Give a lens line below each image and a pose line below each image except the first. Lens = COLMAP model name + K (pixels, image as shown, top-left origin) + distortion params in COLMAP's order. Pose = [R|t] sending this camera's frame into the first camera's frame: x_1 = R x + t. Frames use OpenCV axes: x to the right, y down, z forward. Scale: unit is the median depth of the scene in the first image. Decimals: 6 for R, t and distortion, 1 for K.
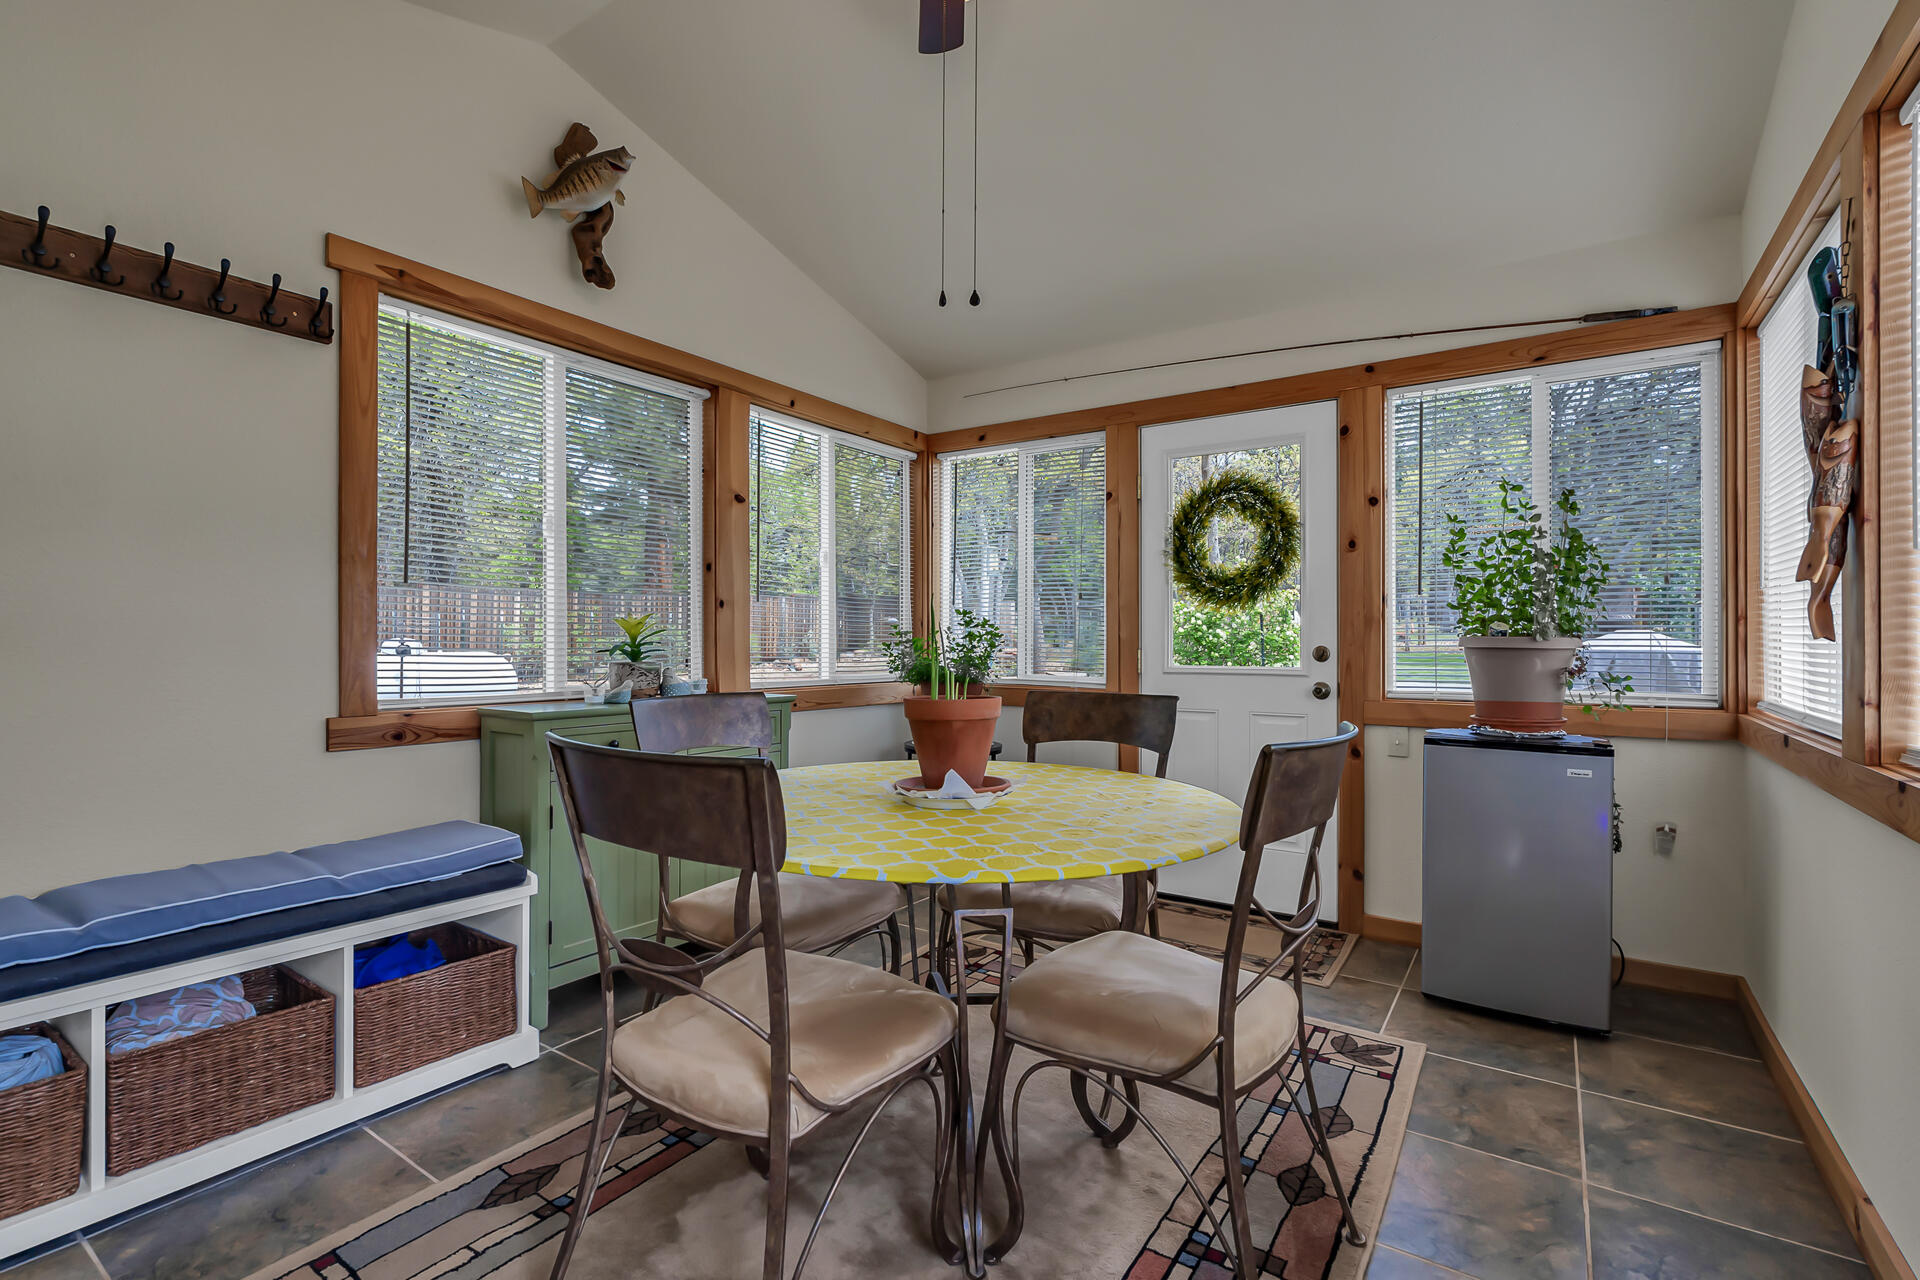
lens RADIAL K [[880.1, 0, 946.6], [0, 880.1, 638.9], [0, 0, 1]] dist [-0.002119, 0.001165]
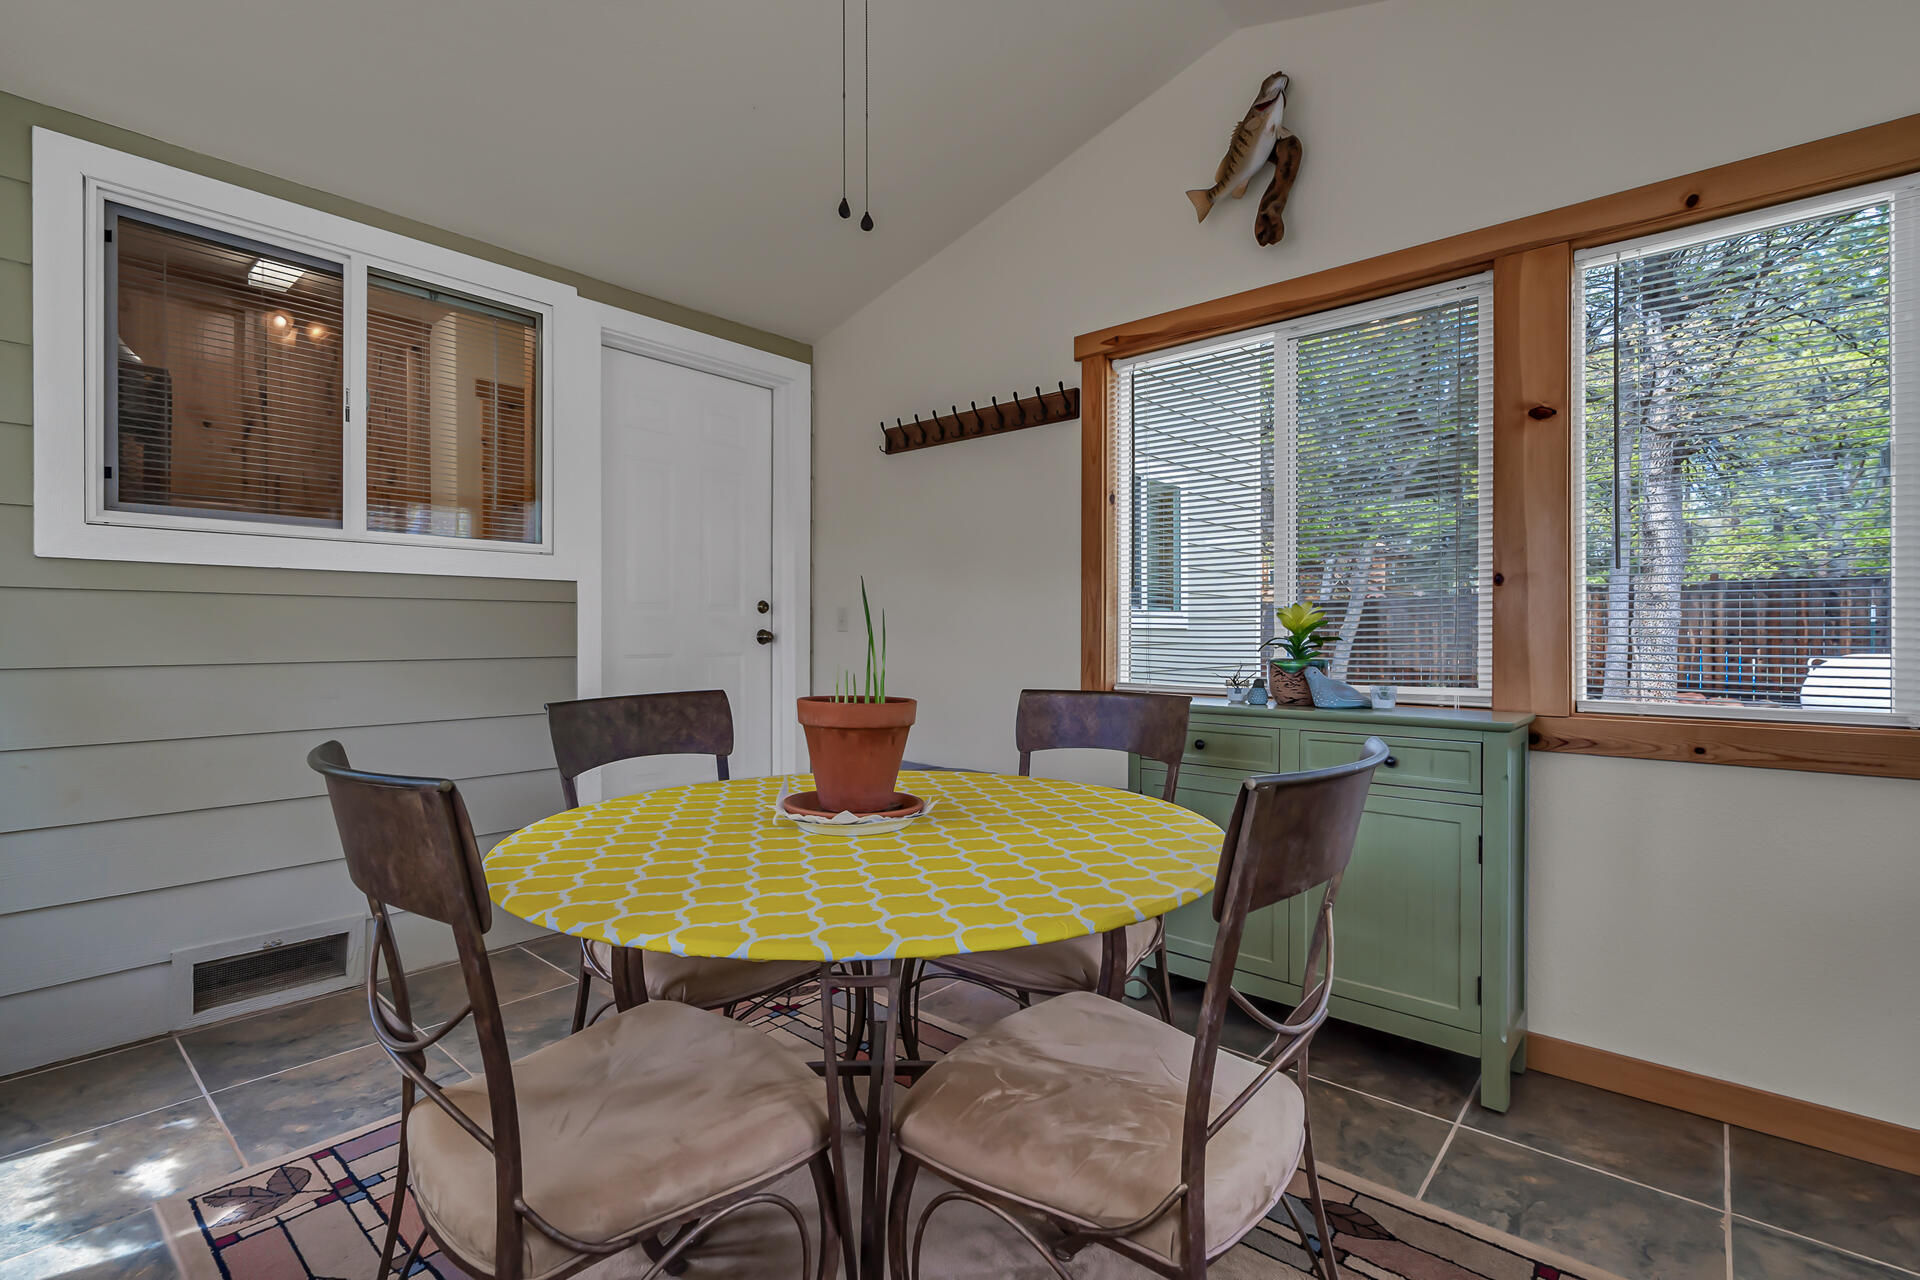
lens RADIAL K [[880.1, 0, 946.6], [0, 880.1, 638.9], [0, 0, 1]] dist [-0.002119, 0.001165]
pose [[-0.115851, 0.002261, -0.993264, 0.643335], [0.004074, 0.999990, 0.001801, -0.000934], [0.993258, -0.003838, -0.115859, 0.932622]]
